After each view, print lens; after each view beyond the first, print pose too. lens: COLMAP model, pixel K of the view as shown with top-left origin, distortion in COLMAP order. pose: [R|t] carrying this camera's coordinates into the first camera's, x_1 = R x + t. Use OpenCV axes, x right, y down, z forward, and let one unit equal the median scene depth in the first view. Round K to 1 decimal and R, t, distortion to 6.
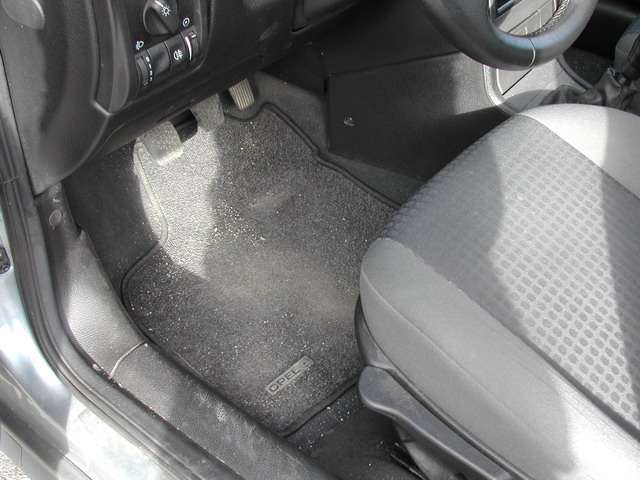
lens RADIAL K [[741.8, 0, 320.0], [0, 741.8, 240.0], [0, 0, 1]] dist [-0.165118, 0.048645]
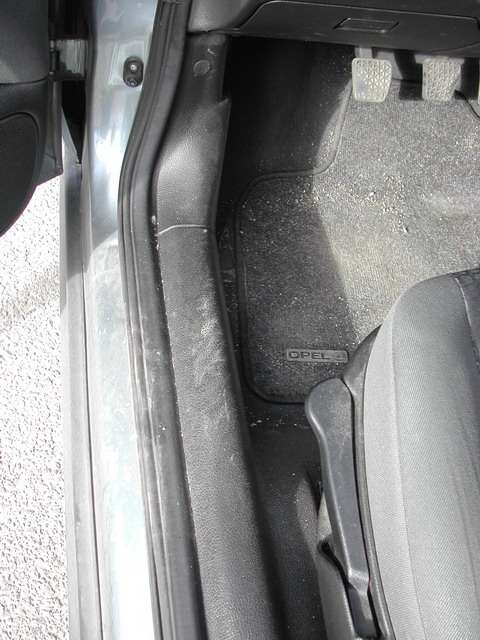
lens RADIAL K [[741.8, 0, 240.0], [0, 741.8, 320.0], [0, 0, 1]] dist [-0.165118, 0.048645]
pose [[0.724551, 0.611066, -0.318784, 0.179422], [-0.562059, 0.791561, 0.239835, -0.023455], [0.398893, 0.005403, 0.916982, 0.124701]]
